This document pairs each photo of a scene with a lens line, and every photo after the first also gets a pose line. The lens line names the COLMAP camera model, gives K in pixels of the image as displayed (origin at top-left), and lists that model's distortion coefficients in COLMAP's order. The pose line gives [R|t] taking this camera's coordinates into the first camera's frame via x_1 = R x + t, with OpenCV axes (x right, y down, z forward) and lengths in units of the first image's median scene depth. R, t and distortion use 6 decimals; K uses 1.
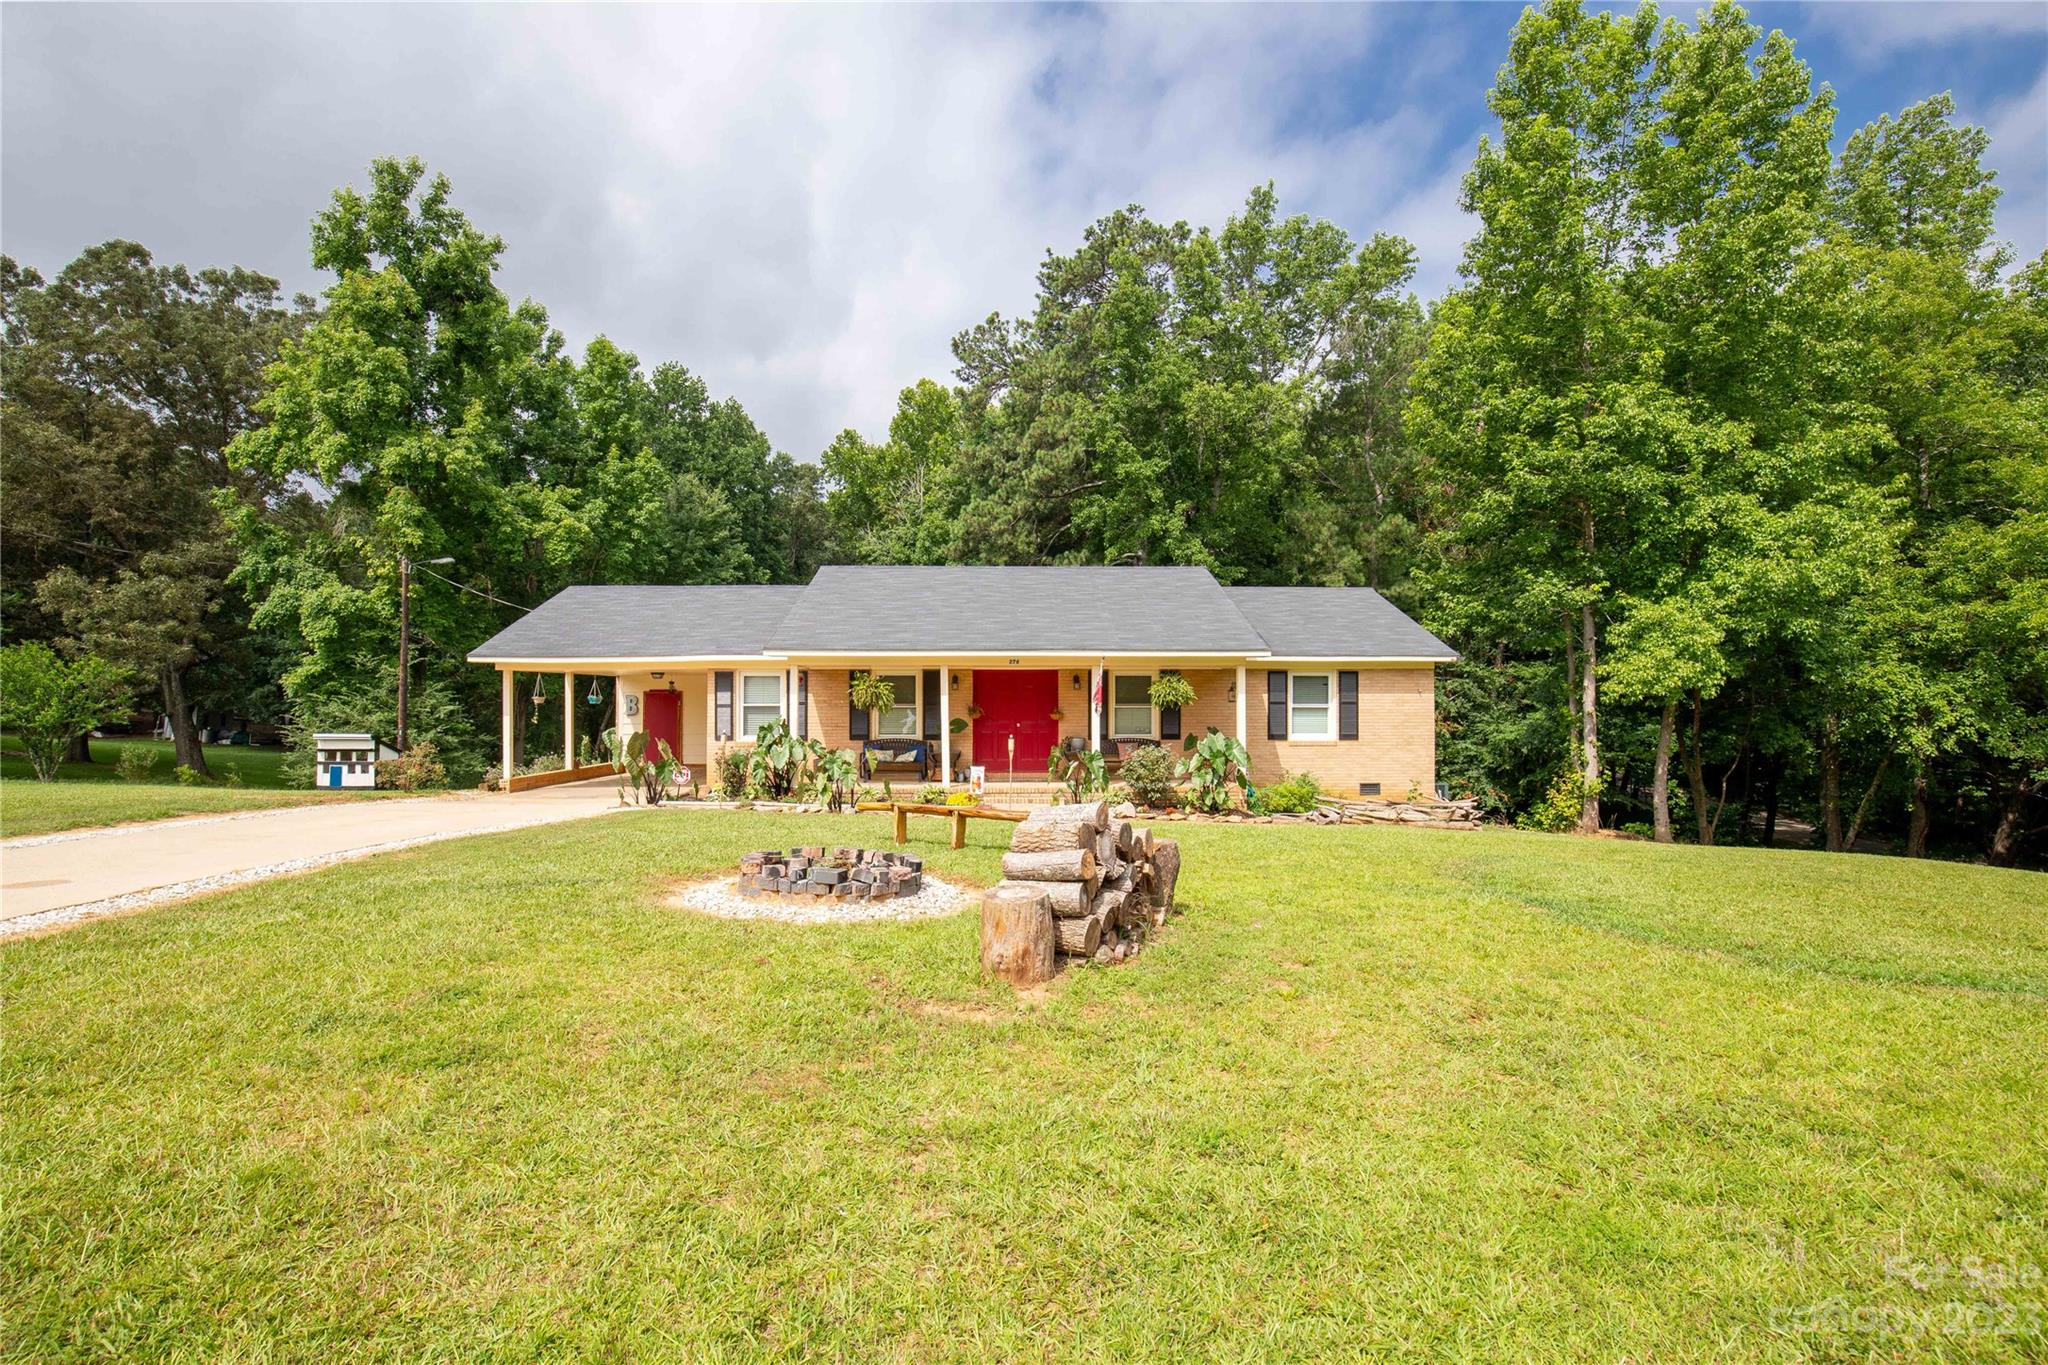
lens RADIAL K [[959.7, 0, 1020.6], [0, 959.7, 684.3], [0, 0, 1]] dist [-0.002181, -0.000411]
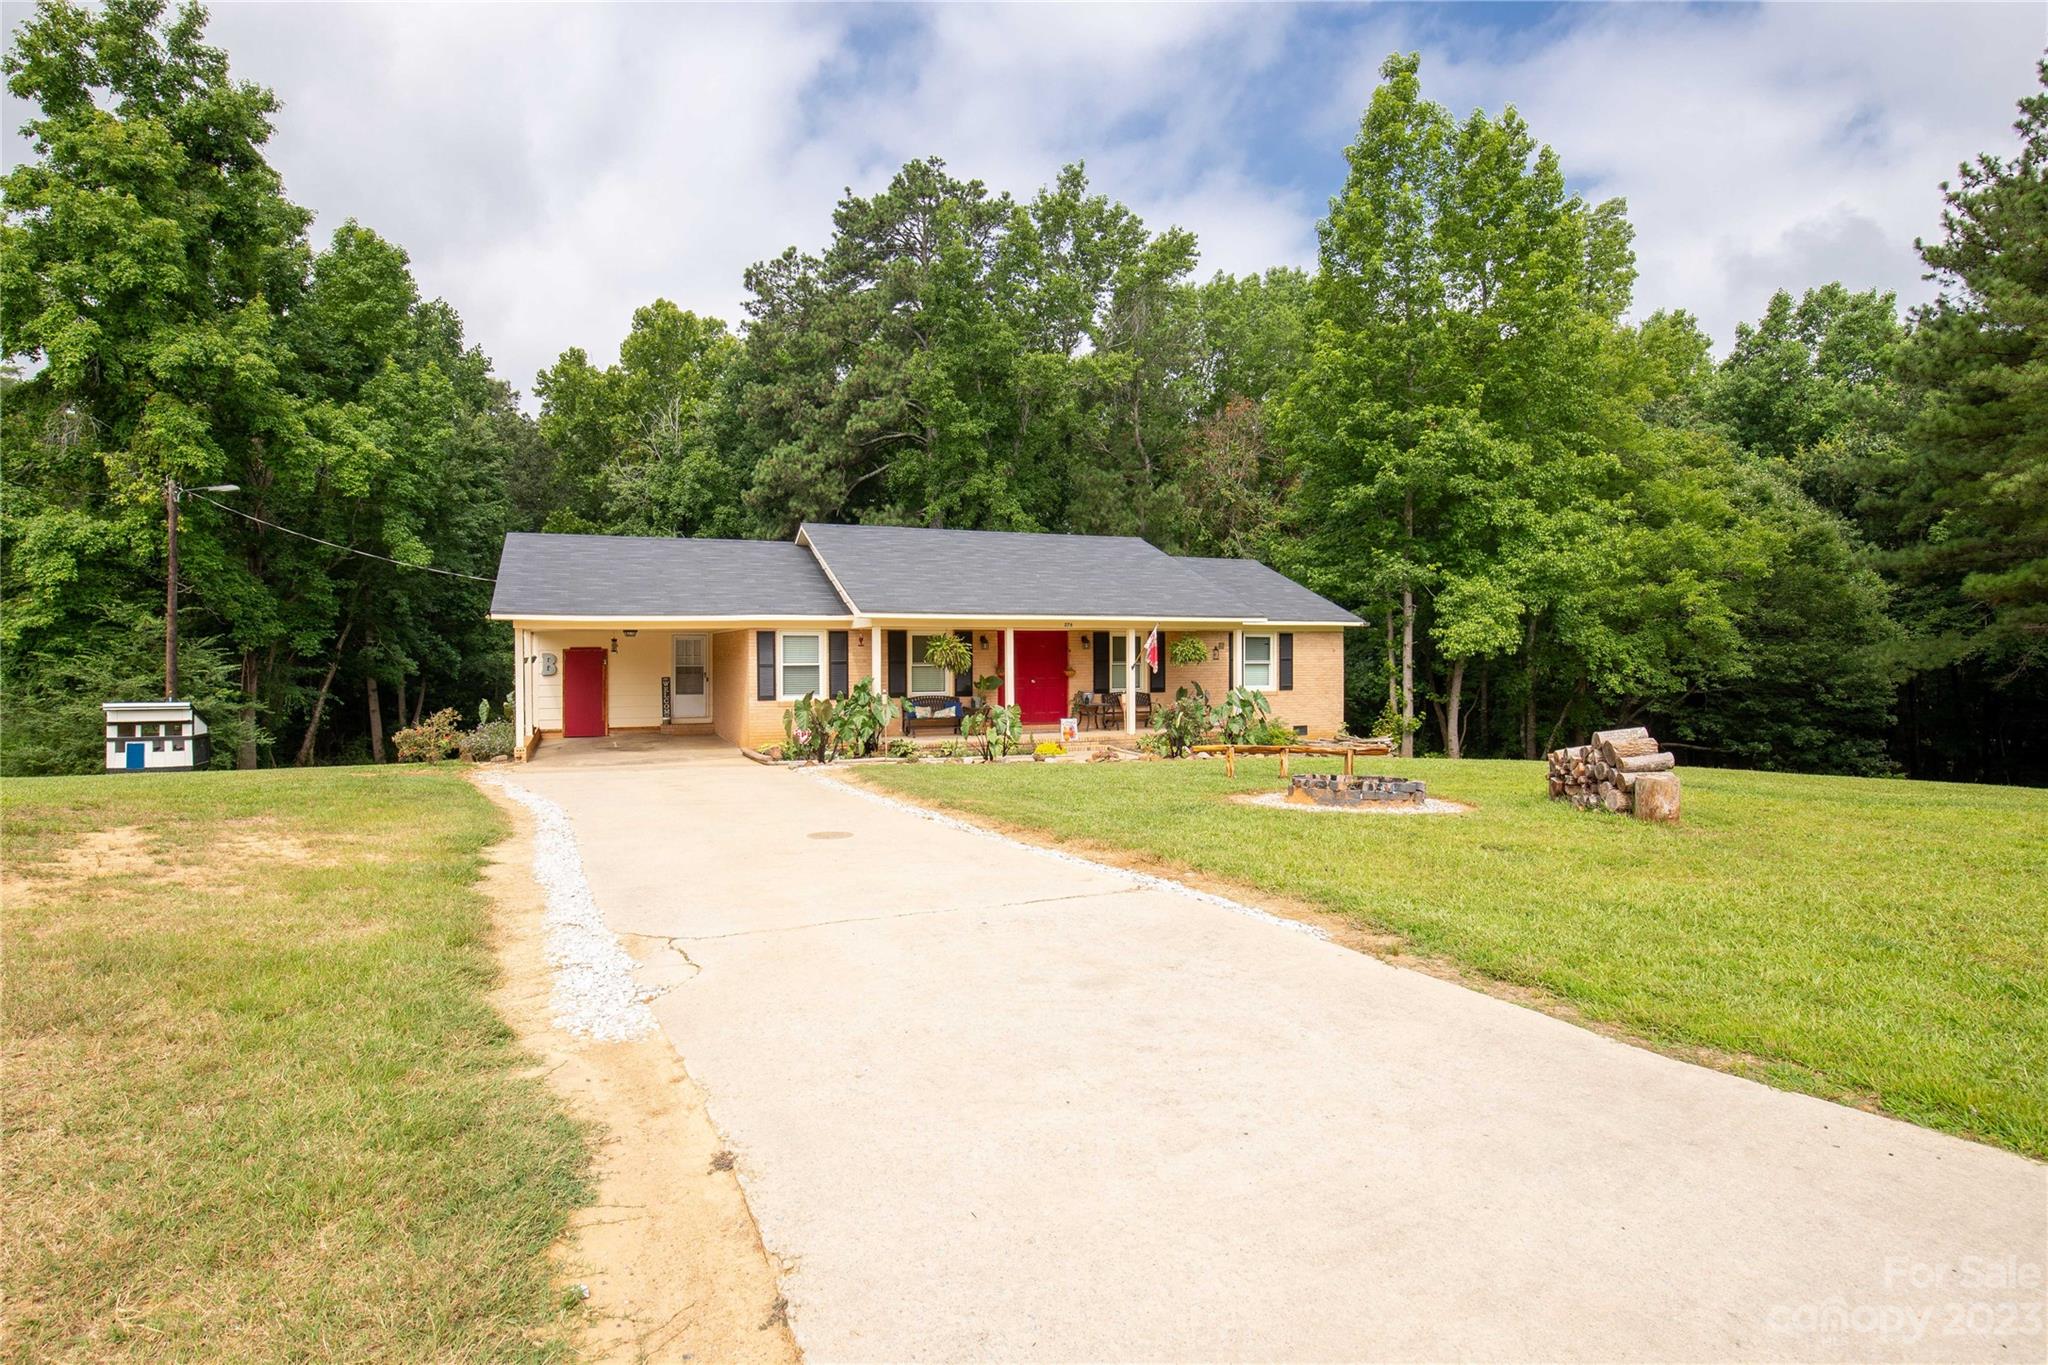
lens RADIAL K [[1034.5, 0, 985.8], [0, 1034.5, 658.0], [0, 0, 1]] dist [0.003436, 0.000698]
pose [[0.937004, -0.005518, 0.349276, -0.313576], [-0.003159, 0.999700, 0.024270, -0.008505], [-0.349305, -0.023845, 0.936706, -0.057529]]
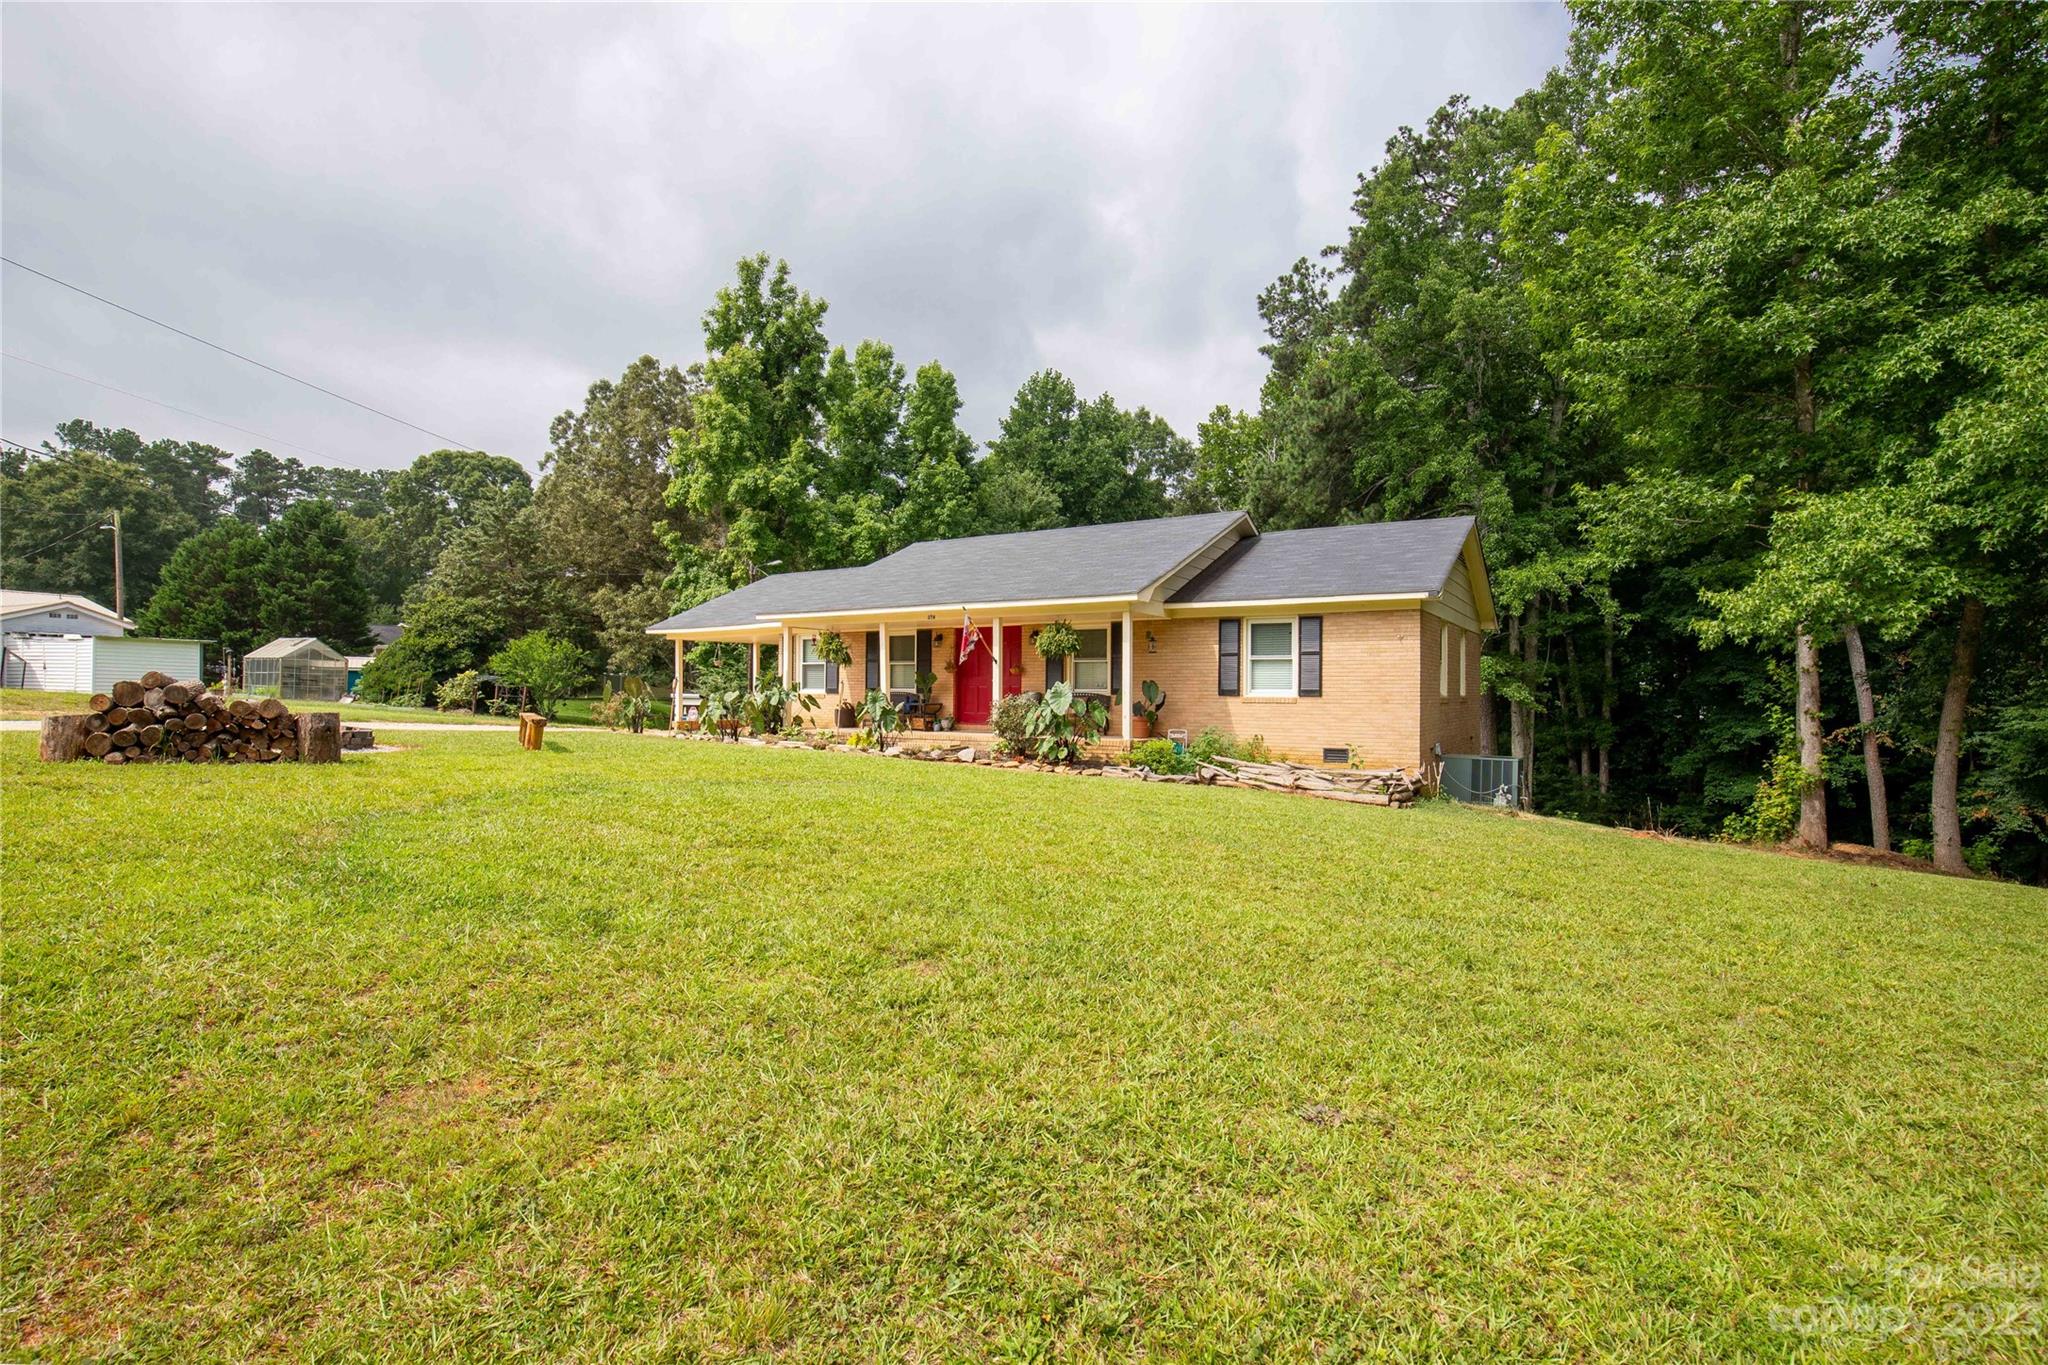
lens RADIAL K [[977.0, 0, 1024.0], [0, 977.0, 682.5], [0, 0, 1]] dist [-0.002358, 0.000094]
pose [[0.834315, -0.000269, -0.551288, 0.407280], [0.003034, 0.999987, 0.004104, 0.027797], [0.551280, -0.005096, 0.834305, 0.095786]]
